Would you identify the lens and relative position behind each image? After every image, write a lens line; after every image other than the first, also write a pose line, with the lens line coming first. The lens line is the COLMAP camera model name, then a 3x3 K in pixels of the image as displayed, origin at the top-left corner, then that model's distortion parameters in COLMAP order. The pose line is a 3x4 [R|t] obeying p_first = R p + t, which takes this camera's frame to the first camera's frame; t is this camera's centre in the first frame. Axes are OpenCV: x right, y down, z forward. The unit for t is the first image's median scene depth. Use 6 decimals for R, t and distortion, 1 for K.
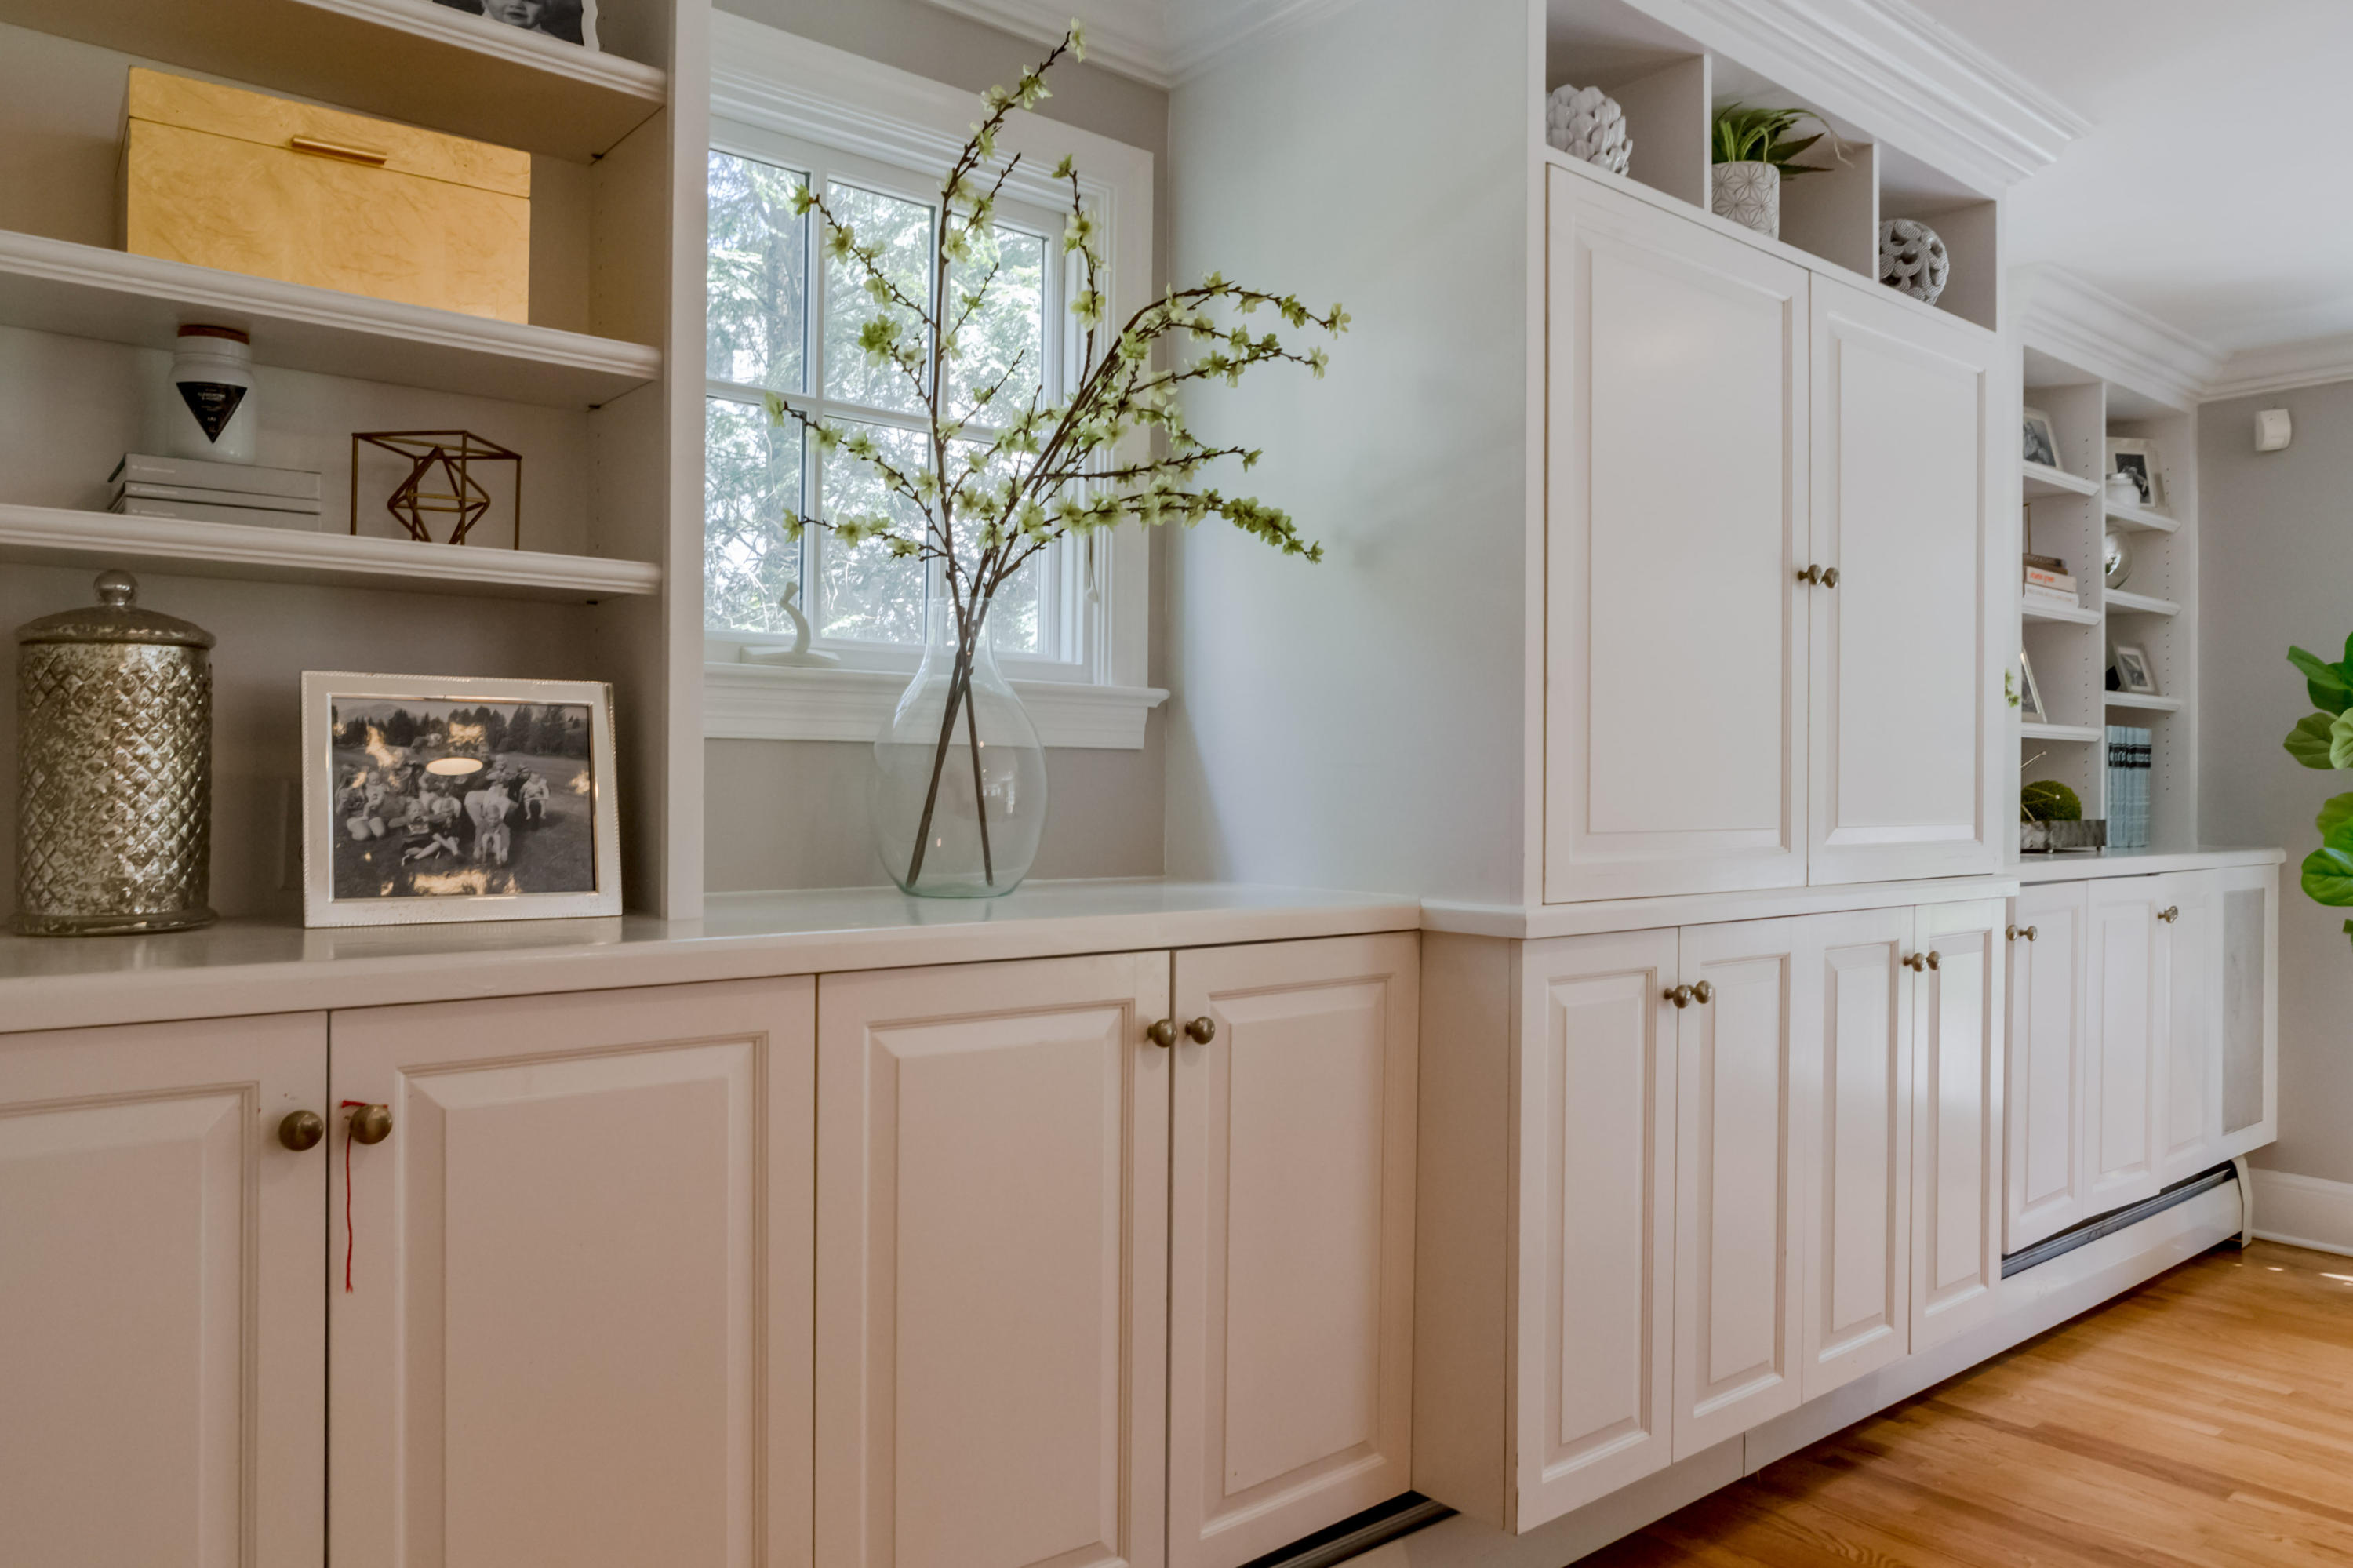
lens RADIAL K [[1619.1, 0, 1178.3], [0, 1619.1, 782.7], [0, 0, 1]] dist [-0.021566, 0.007779]
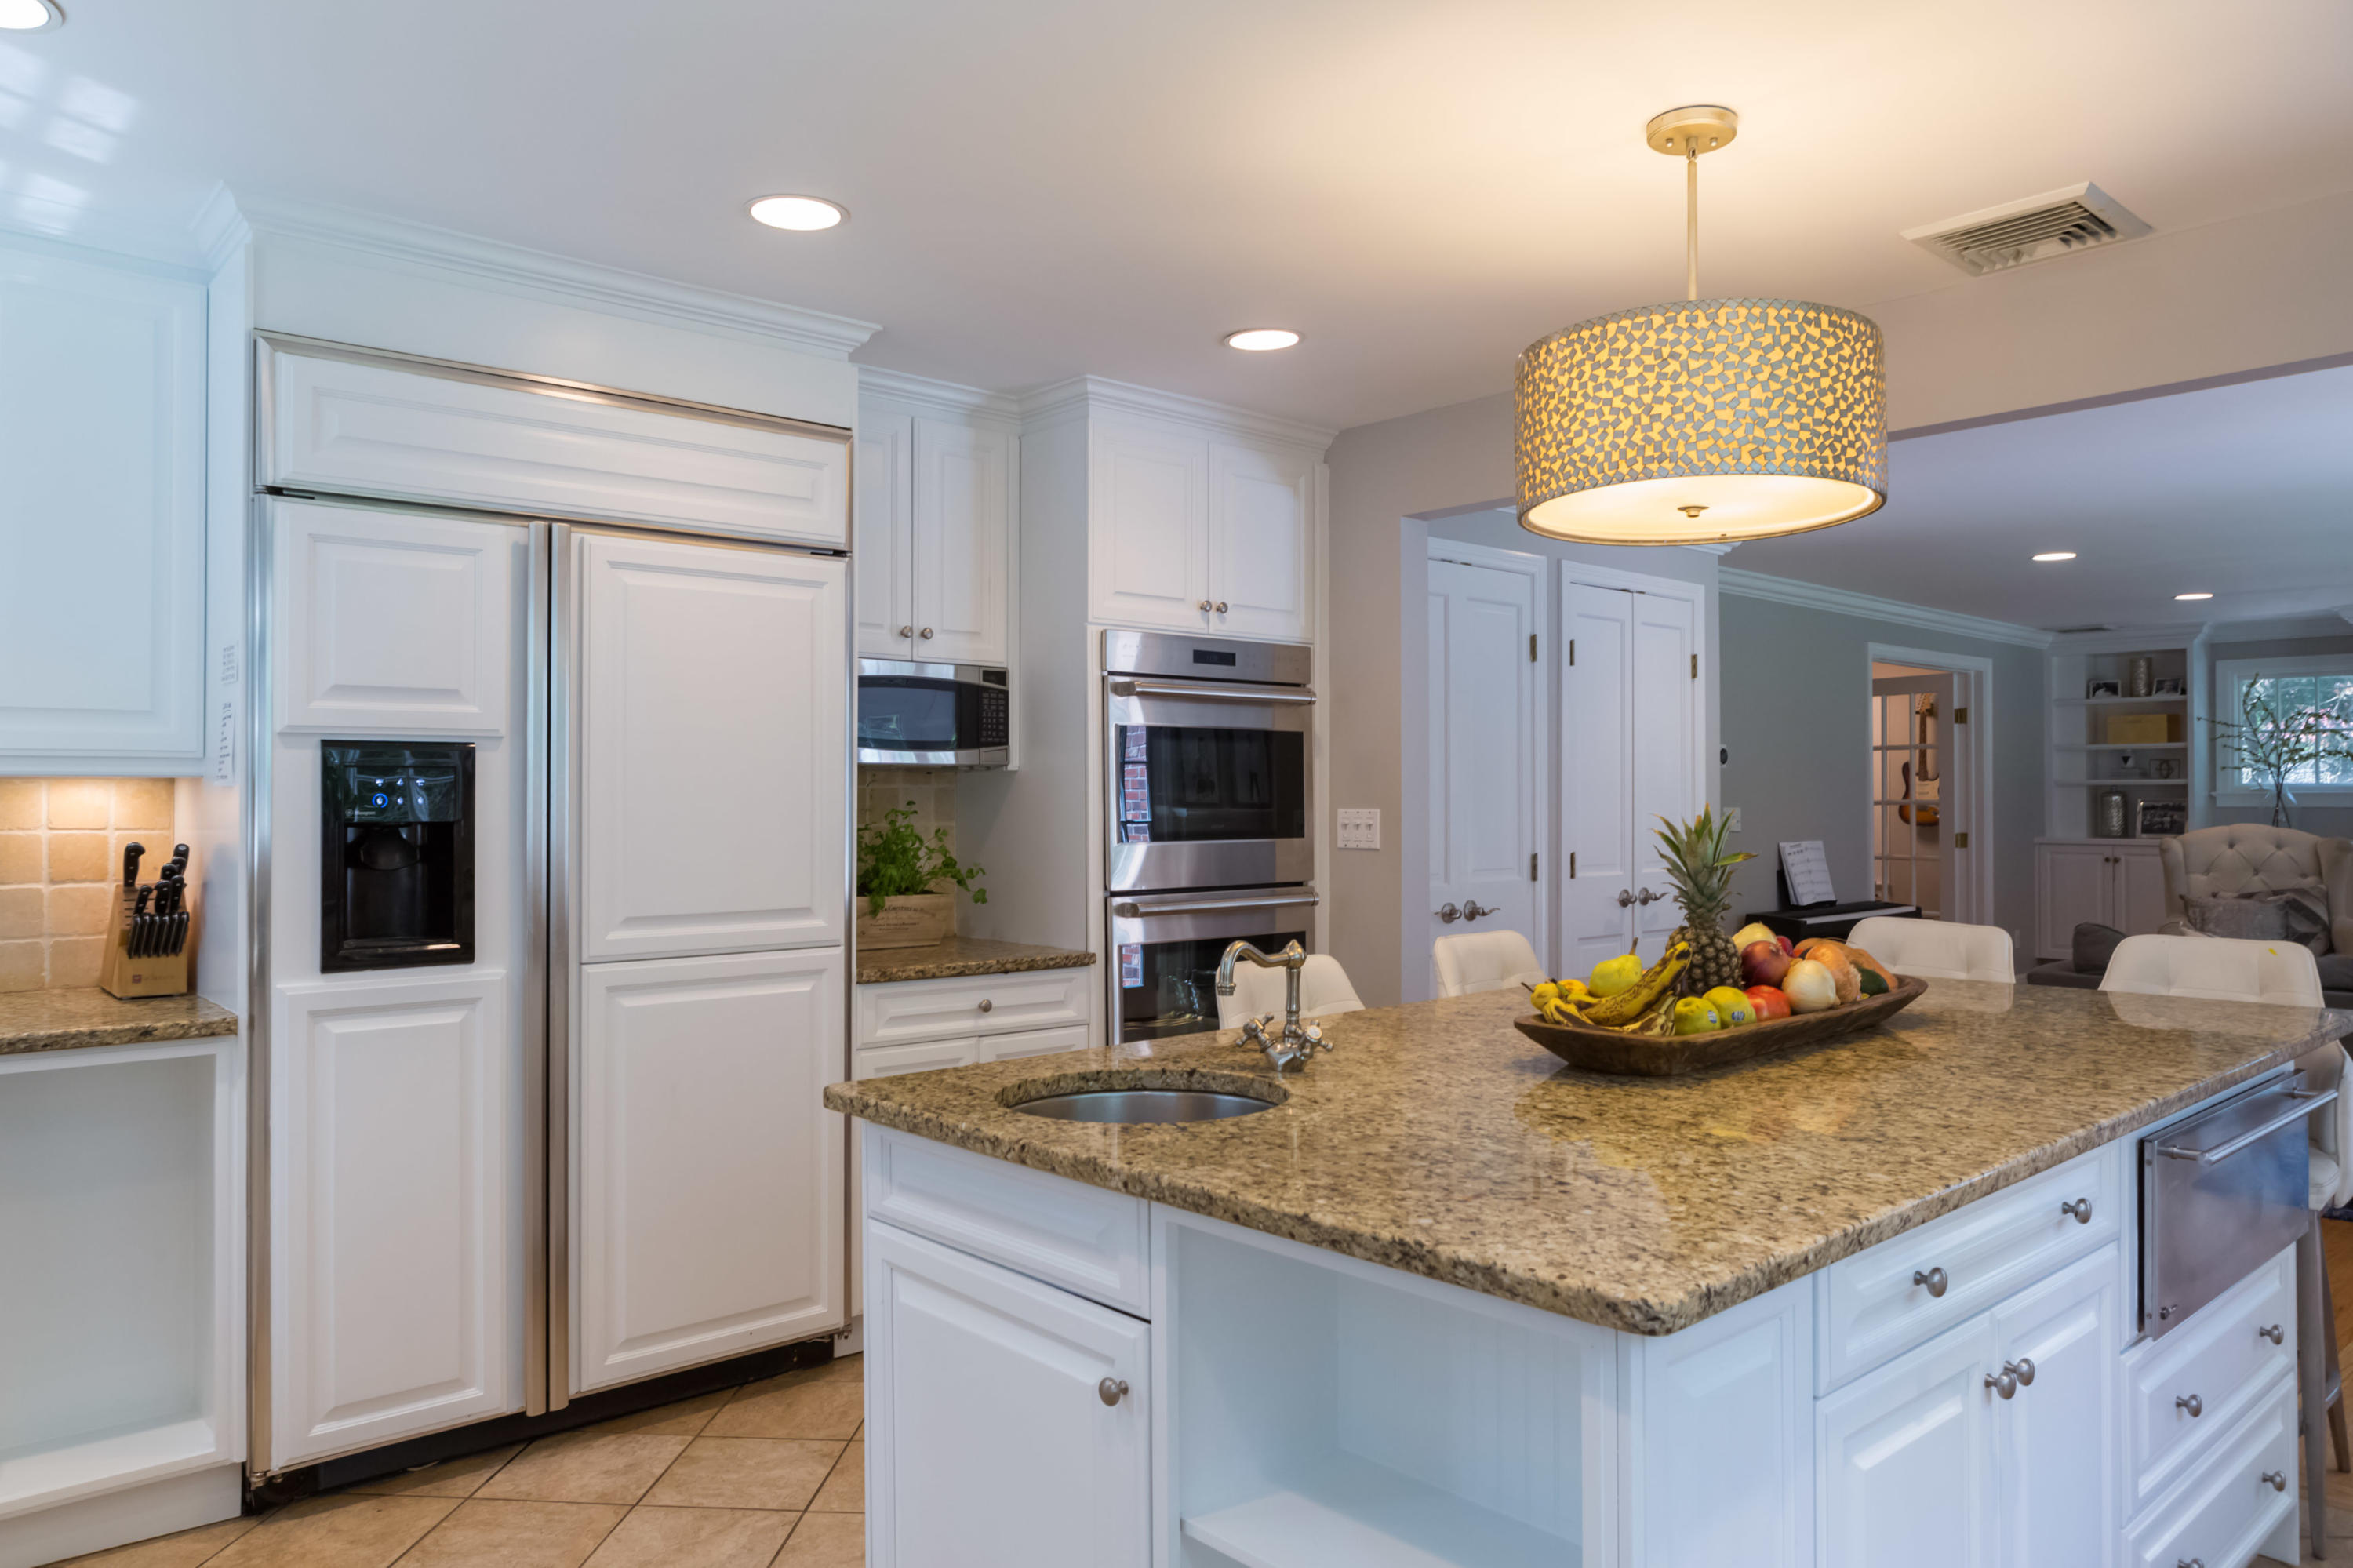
lens RADIAL K [[1619.1, 0, 1178.7], [0, 1619.1, 789.1], [0, 0, 1]] dist [-0.021566, 0.007779]
pose [[0.046399, -0.019609, -0.998731, 5.871145], [0.002564, 0.999806, -0.019511, 0.009430], [0.998920, -0.001656, 0.046440, -3.230294]]
